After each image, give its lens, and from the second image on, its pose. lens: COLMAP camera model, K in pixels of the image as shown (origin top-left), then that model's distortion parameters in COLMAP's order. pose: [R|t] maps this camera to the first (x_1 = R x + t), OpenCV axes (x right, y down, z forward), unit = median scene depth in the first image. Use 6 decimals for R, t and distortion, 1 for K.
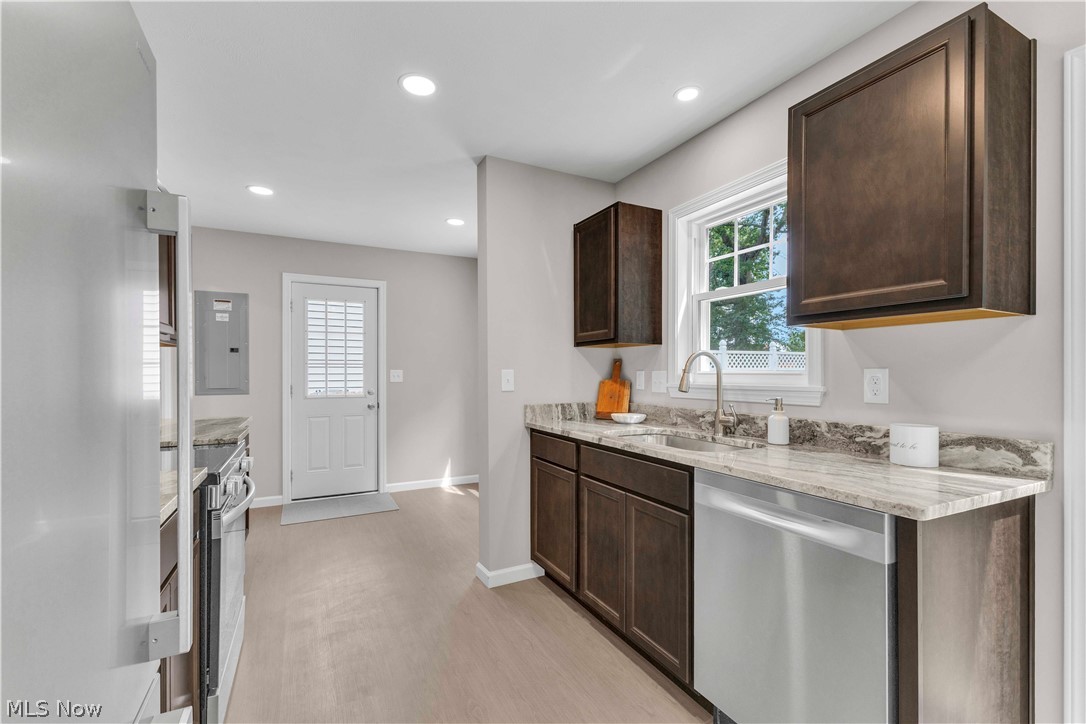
lens RADIAL K [[479.2, 0, 544.4], [0, 479.2, 375.3], [0, 0, 1]] dist [0.009180, 0.000121]
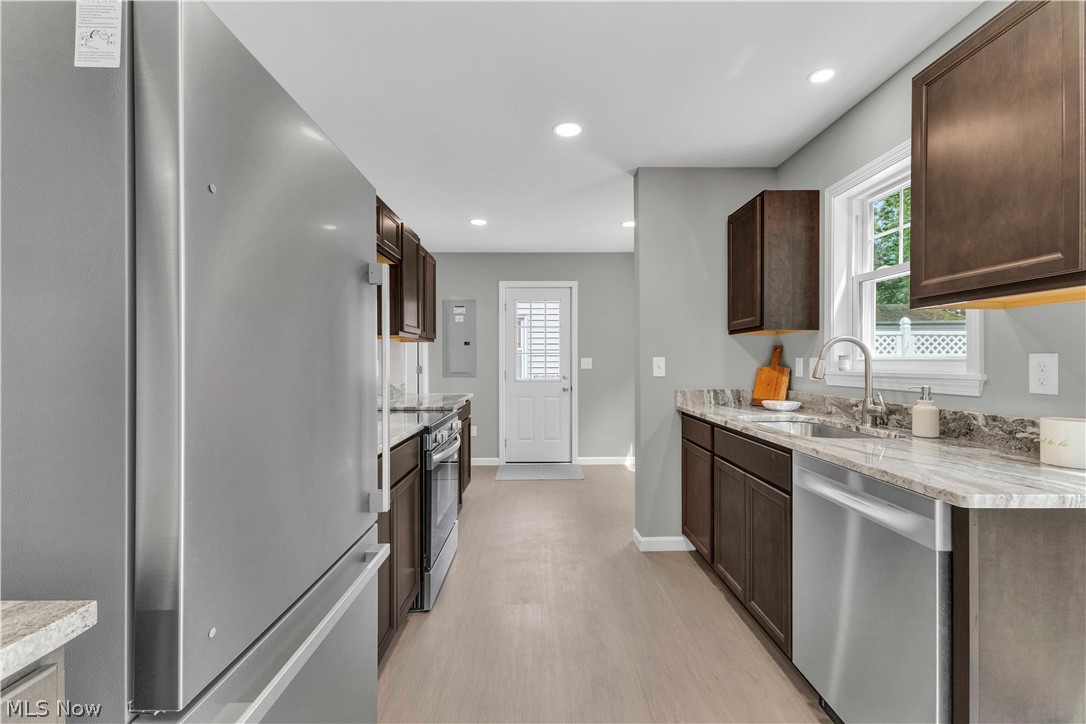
lens RADIAL K [[475.0, 0, 539.1], [0, 475.0, 363.2], [0, 0, 1]] dist [0.008254, 0.000112]
pose [[0.893339, 0.000078, -0.449383, 0.181953], [-0.000299, 1.000000, -0.000422, 0.002586], [0.449383, 0.000512, 0.893339, -0.109023]]
